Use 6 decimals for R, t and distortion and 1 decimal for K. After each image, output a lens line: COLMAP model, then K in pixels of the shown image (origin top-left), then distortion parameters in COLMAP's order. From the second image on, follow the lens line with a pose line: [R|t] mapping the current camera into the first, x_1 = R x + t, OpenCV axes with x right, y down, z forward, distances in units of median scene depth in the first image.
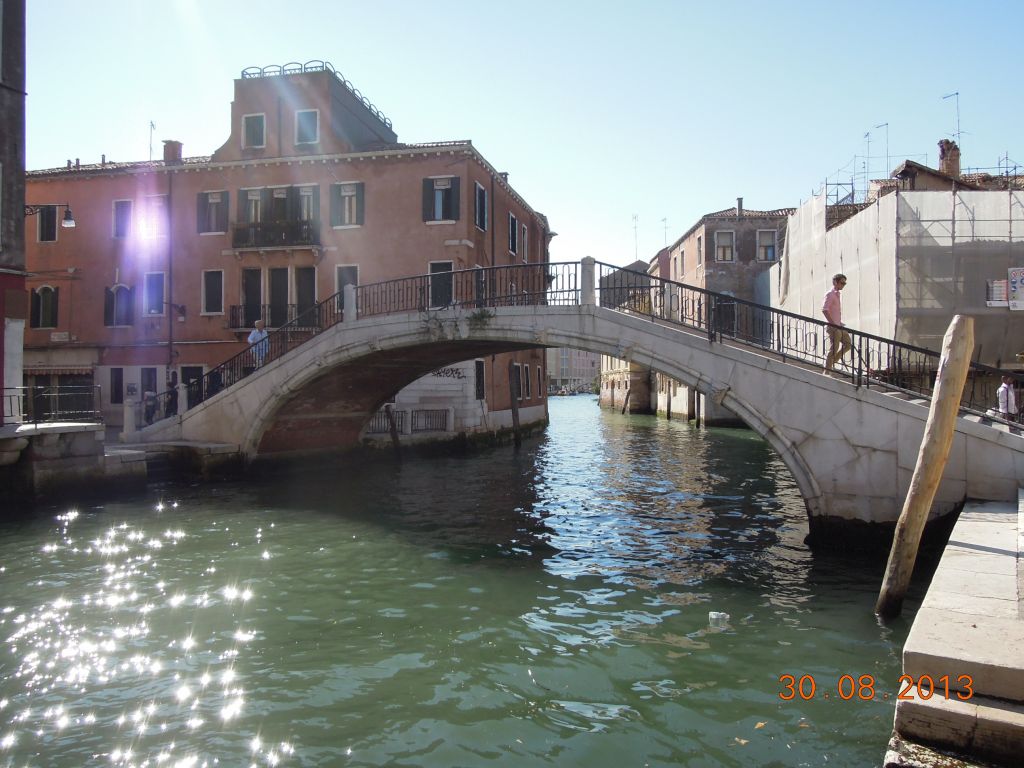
lens RADIAL K [[725.0, 0, 509.8], [0, 725.0, 388.6], [0, 0, 1]] dist [-0.029132, -0.000177]
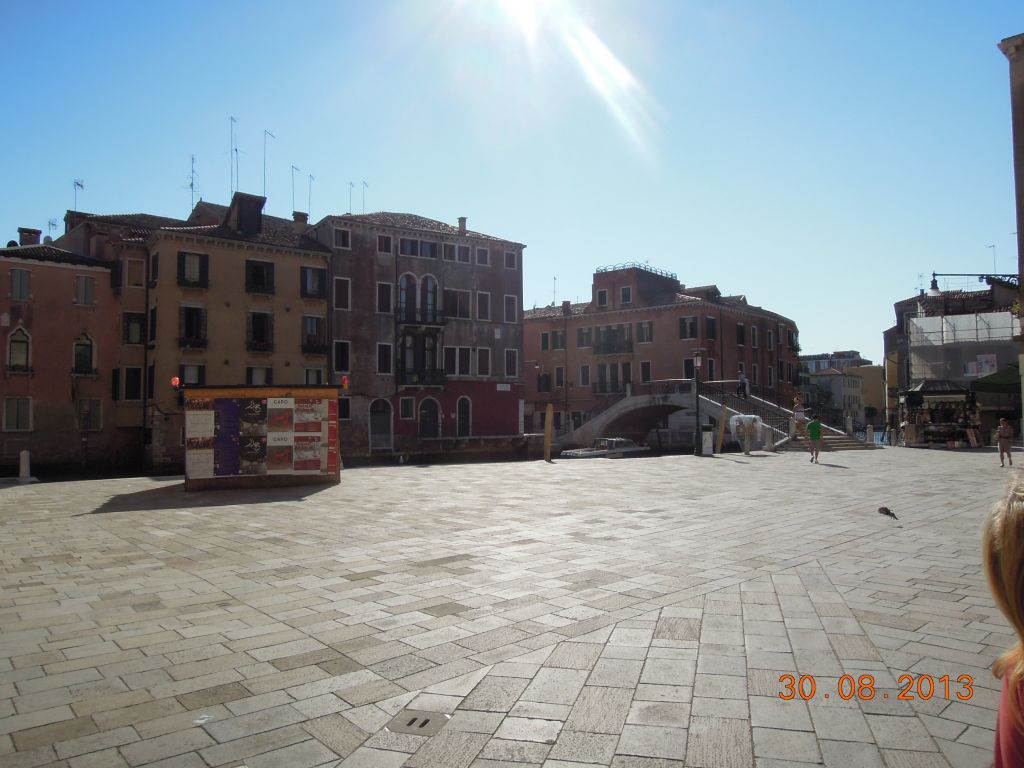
lens RADIAL K [[725.0, 0, 512.2], [0, 725.0, 386.3], [0, 0, 1]] dist [-0.029132, -0.000177]
pose [[0.873164, -0.027202, -0.486667, 0.439509], [0.003346, 0.998753, -0.049821, -0.000033], [0.487415, 0.041874, 0.872166, -0.964751]]
